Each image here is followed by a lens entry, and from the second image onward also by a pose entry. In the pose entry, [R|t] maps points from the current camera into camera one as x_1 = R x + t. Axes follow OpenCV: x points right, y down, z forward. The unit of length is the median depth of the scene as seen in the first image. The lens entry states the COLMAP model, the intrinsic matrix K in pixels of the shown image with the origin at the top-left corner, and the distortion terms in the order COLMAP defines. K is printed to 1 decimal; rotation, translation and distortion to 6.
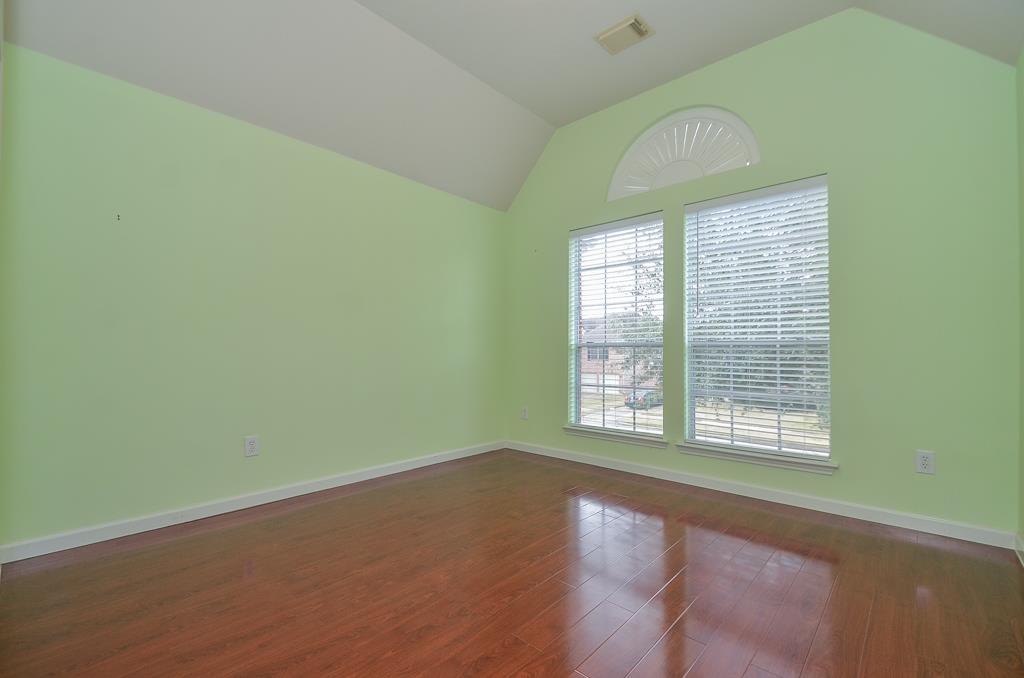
lens RADIAL K [[447.9, 0, 502.2], [0, 447.9, 346.6], [0, 0, 1]] dist [0.016245, 0.000134]
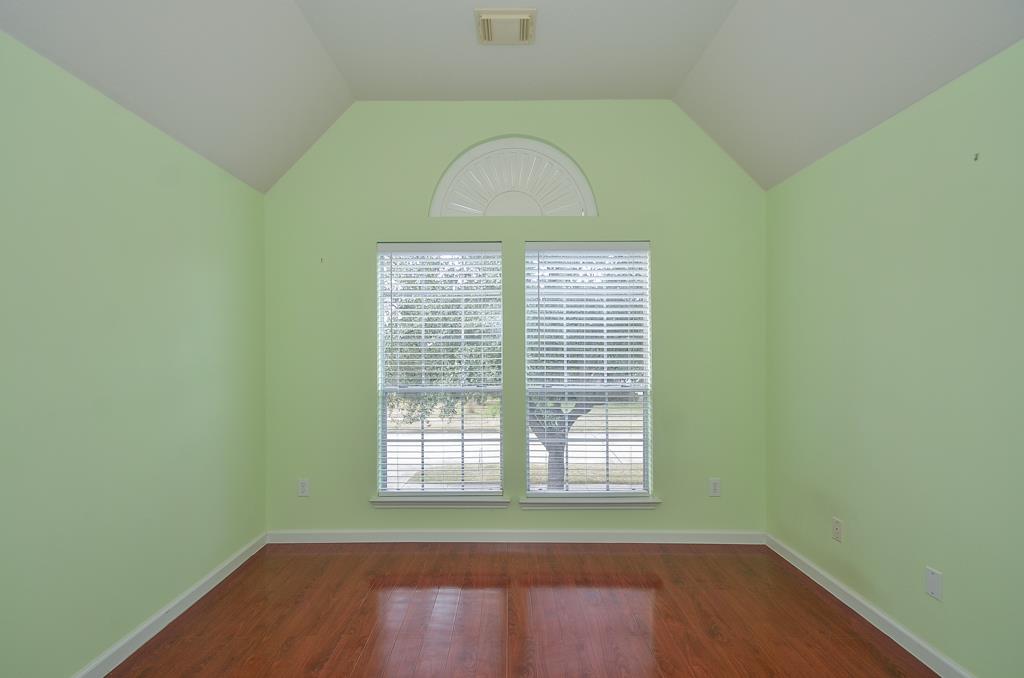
lens RADIAL K [[447.9, 0, 502.2], [0, 447.9, 346.6], [0, 0, 1]] dist [0.016245, 0.000134]
pose [[0.740142, 0.000928, 0.672450, -0.237713], [-0.004600, 0.999983, 0.003684, -0.095578], [-0.672434, -0.005820, 0.740134, 0.329066]]
